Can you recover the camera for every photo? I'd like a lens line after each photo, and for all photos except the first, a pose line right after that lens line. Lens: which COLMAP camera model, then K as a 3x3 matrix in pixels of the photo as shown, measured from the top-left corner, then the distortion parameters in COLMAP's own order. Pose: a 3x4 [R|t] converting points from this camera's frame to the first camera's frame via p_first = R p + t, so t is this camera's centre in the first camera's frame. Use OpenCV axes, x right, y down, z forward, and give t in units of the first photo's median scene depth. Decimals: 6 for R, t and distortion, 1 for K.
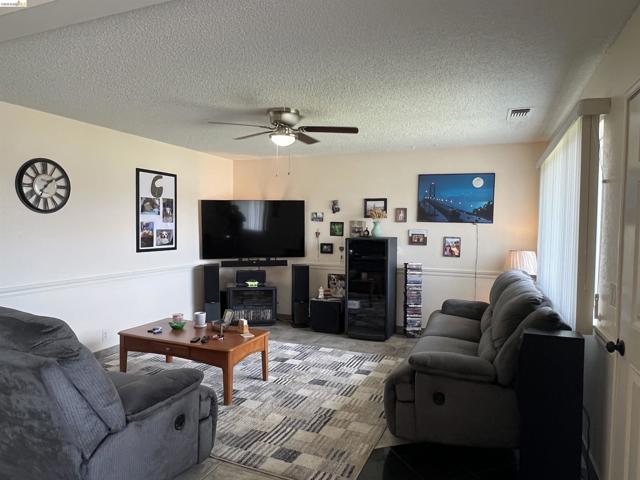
lens RADIAL K [[426.9, 0, 316.1], [0, 426.9, 240.5], [0, 0, 1]] dist [-0.006556, -0.004495]
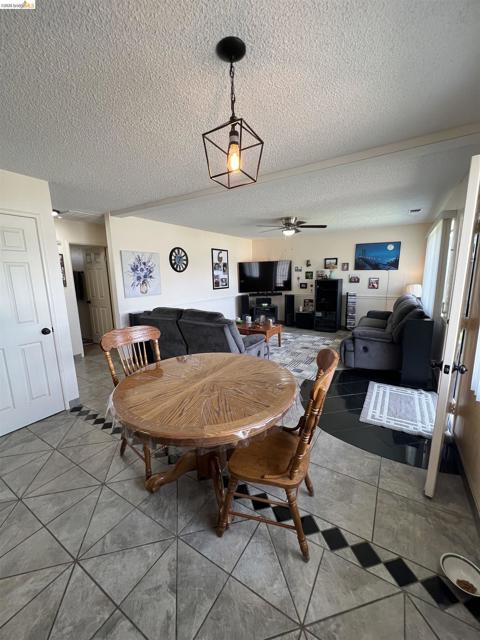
lens RADIAL K [[254.6, 0, 242.3], [0, 254.6, 319.5], [0, 0, 1]] dist [-0.006058, -0.000500]
pose [[0.986781, -0.002370, -0.162042, -0.074809], [0.025385, 0.989811, 0.140109, 0.001362], [0.160059, -0.142370, 0.976786, -0.217529]]
